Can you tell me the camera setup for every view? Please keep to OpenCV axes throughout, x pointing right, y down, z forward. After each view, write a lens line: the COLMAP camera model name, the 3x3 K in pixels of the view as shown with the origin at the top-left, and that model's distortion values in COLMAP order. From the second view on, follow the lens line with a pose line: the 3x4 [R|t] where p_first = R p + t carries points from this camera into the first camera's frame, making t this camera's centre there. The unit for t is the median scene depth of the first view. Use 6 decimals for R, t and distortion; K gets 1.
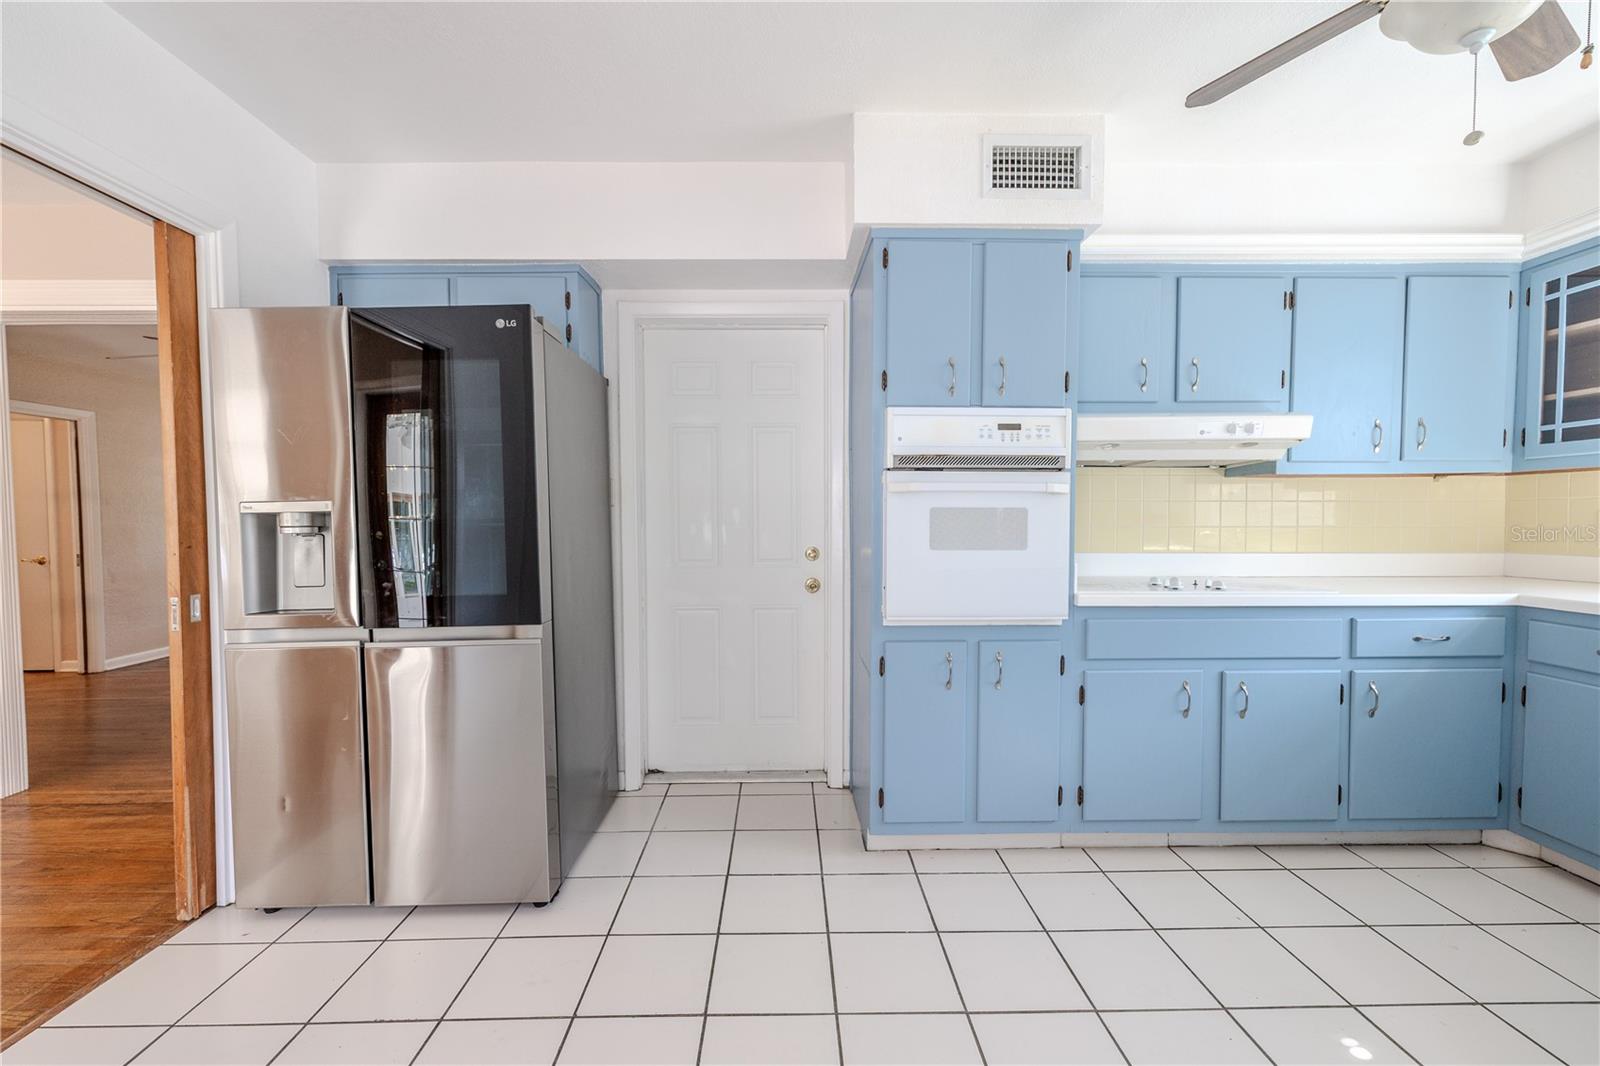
lens RADIAL K [[677.5, 0, 793.3], [0, 677.5, 542.0], [0, 0, 1]] dist [0.001891, 0.000079]
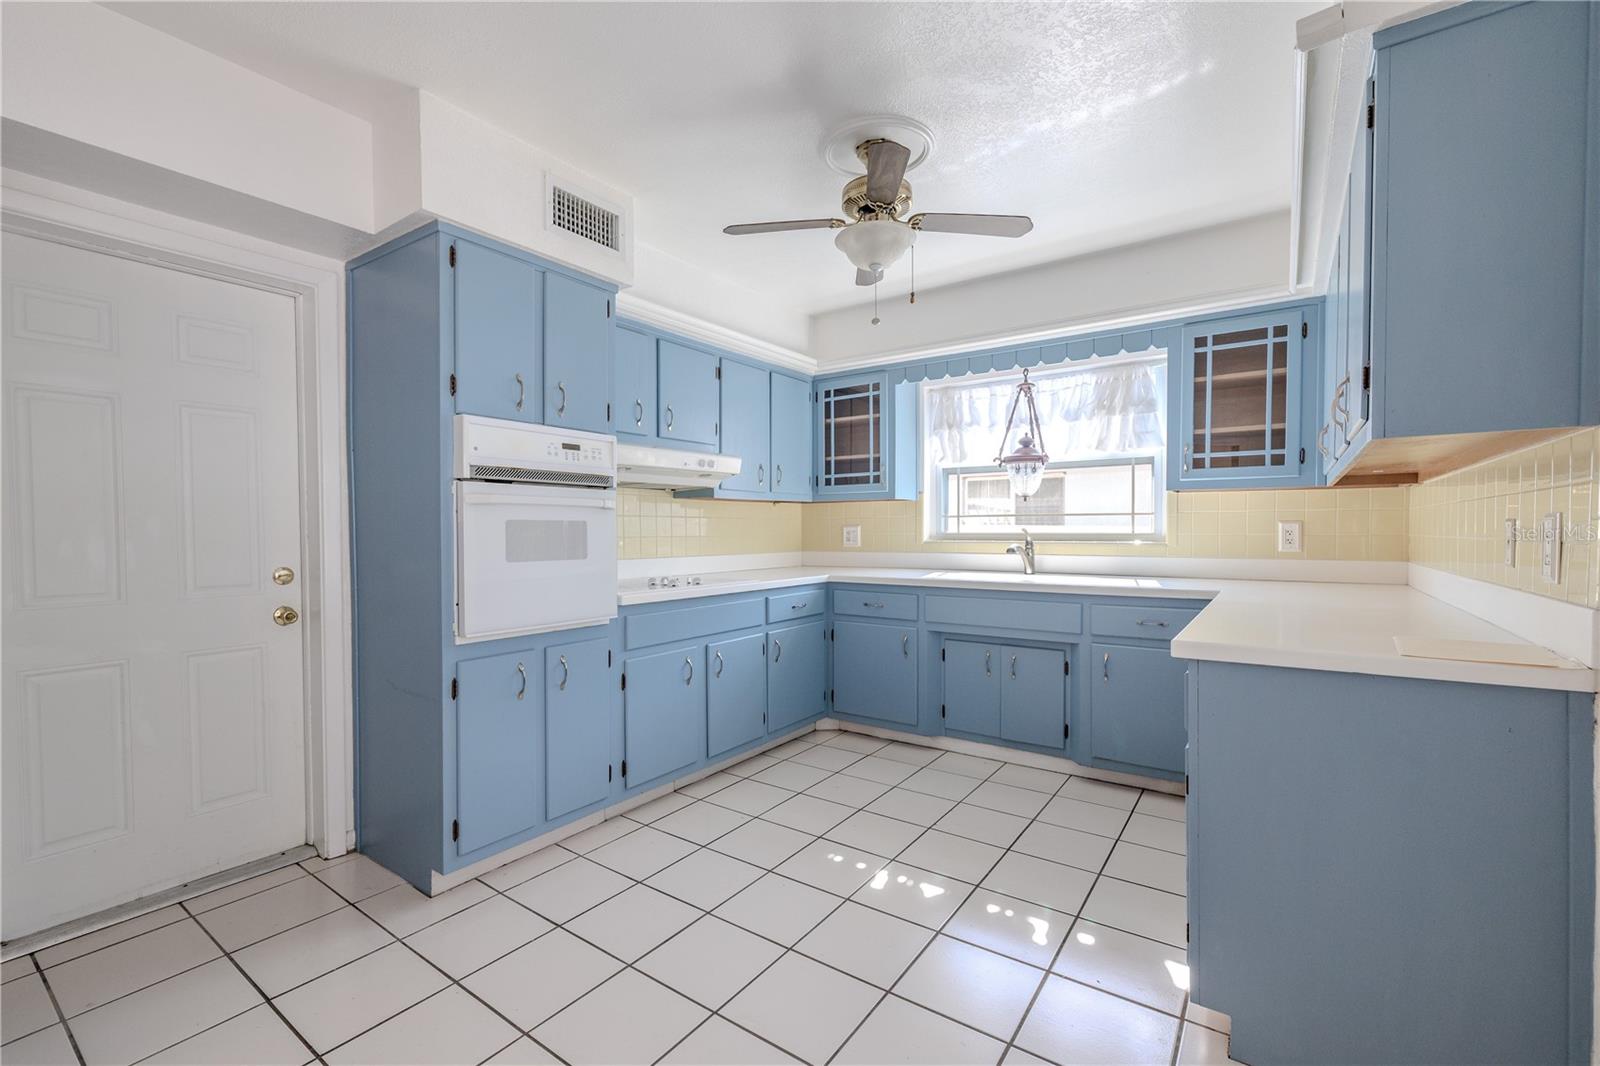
lens RADIAL K [[691.5, 0, 797.1], [0, 691.5, 541.5], [0, 0, 1]] dist [0.001749, 0.000127]
pose [[0.591480, -0.014943, 0.806181, -0.352175], [0.030303, 0.999534, -0.003706, -0.001960], [-0.805750, 0.026622, 0.591657, 0.047598]]
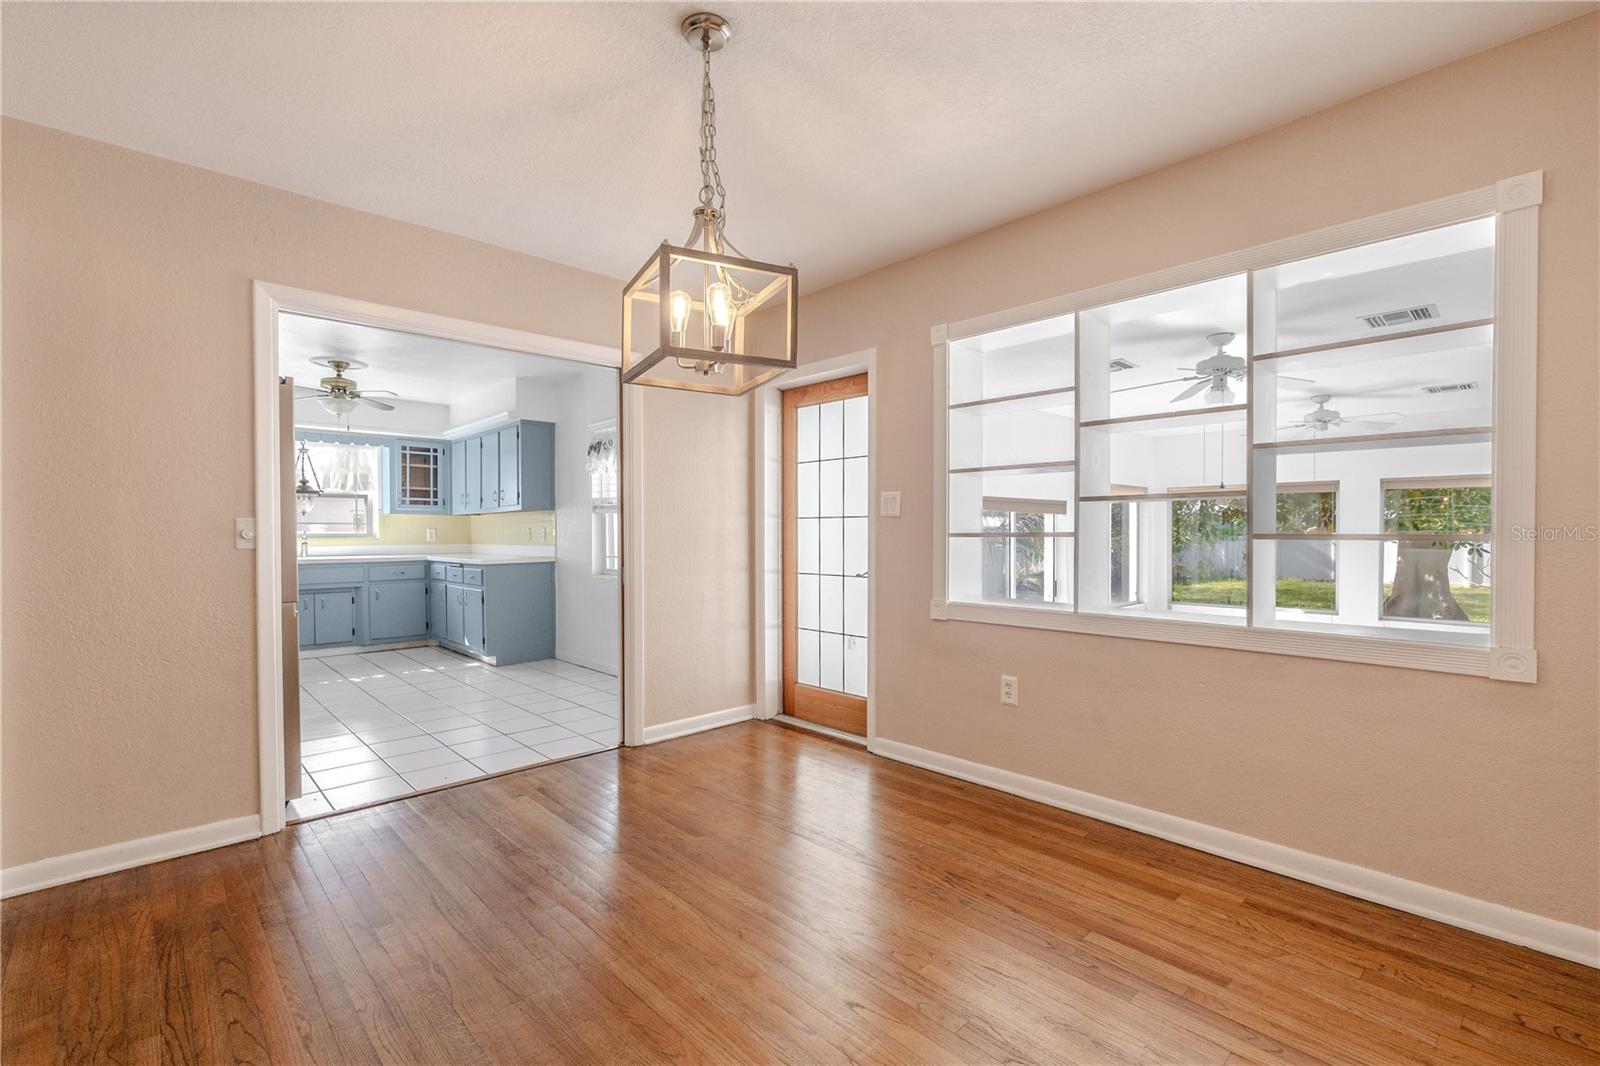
lens RADIAL K [[699.4, 0, 793.8], [0, 699.4, 542.1], [0, 0, 1]] dist [0.000181, -0.000164]
pose [[-0.674626, -0.005990, 0.738135, -2.225710], [0.029713, 0.998936, 0.035263, -0.017502], [-0.737561, 0.045721, -0.673730, 1.031634]]
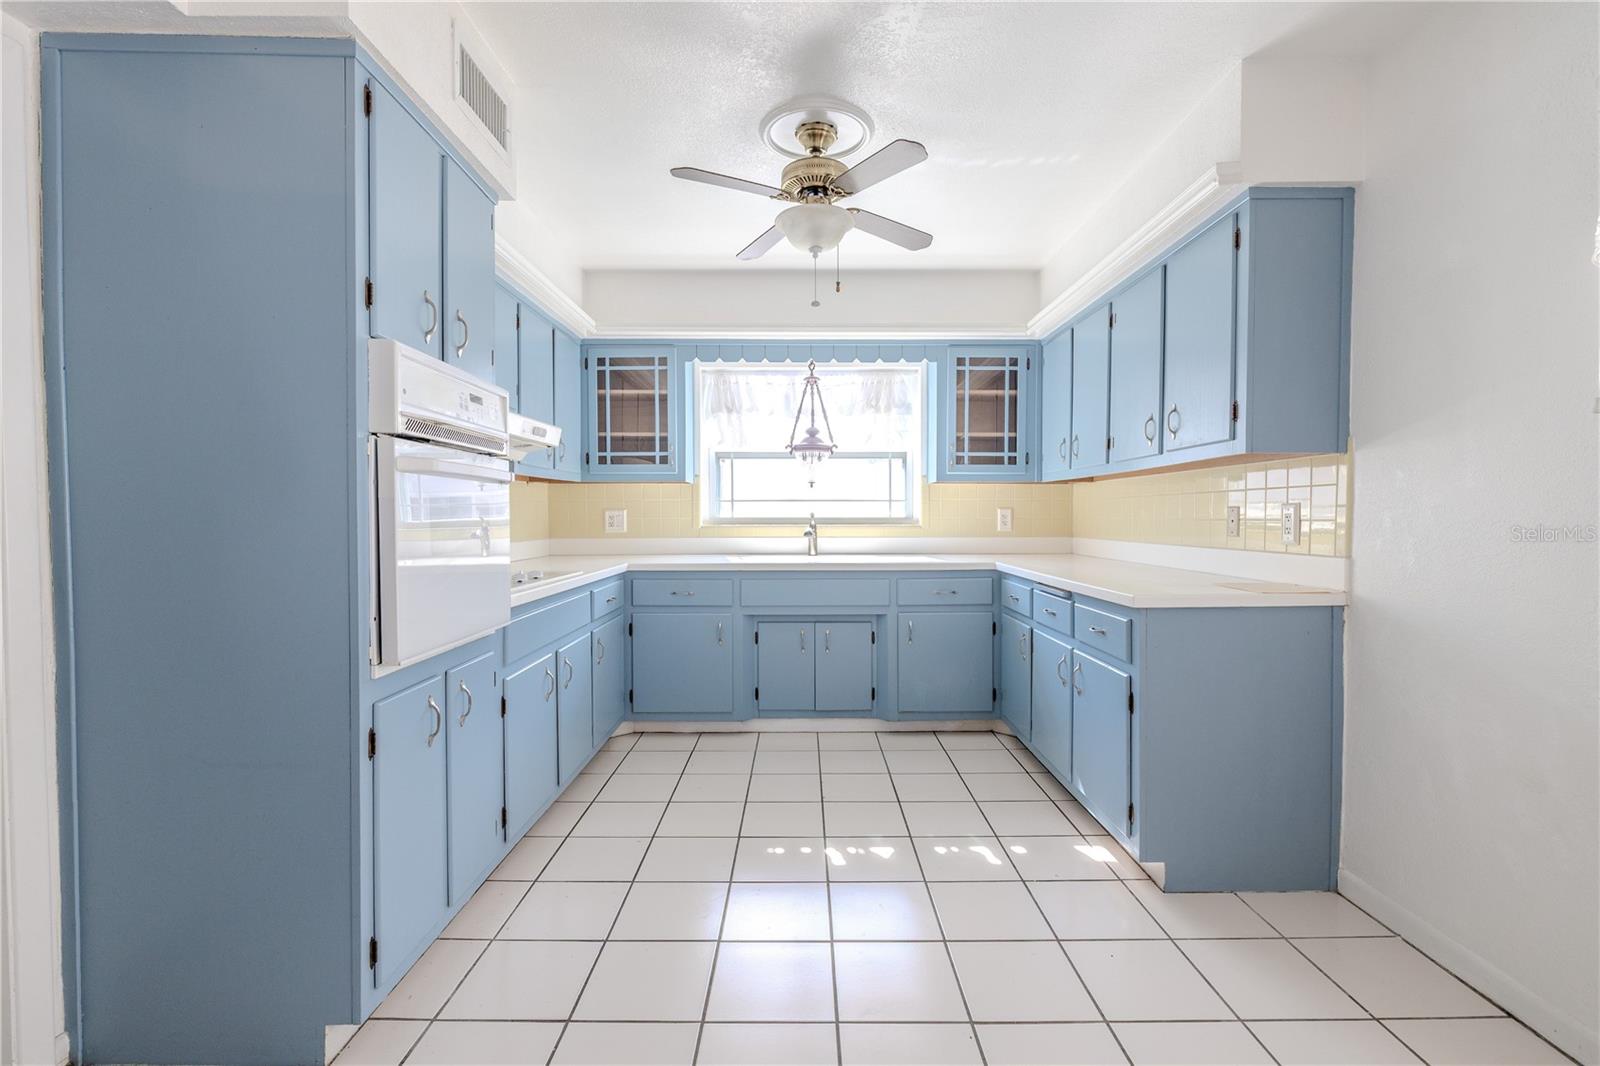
lens RADIAL K [[716.6, 0, 807.7], [0, 716.6, 532.0], [0, 0, 1]] dist [0.001301, 0.000127]
pose [[0.005356, -0.022249, 0.999738, -0.524969], [0.035203, 0.999137, 0.022047, -0.014206], [-0.999366, 0.035076, 0.006135, 0.575148]]
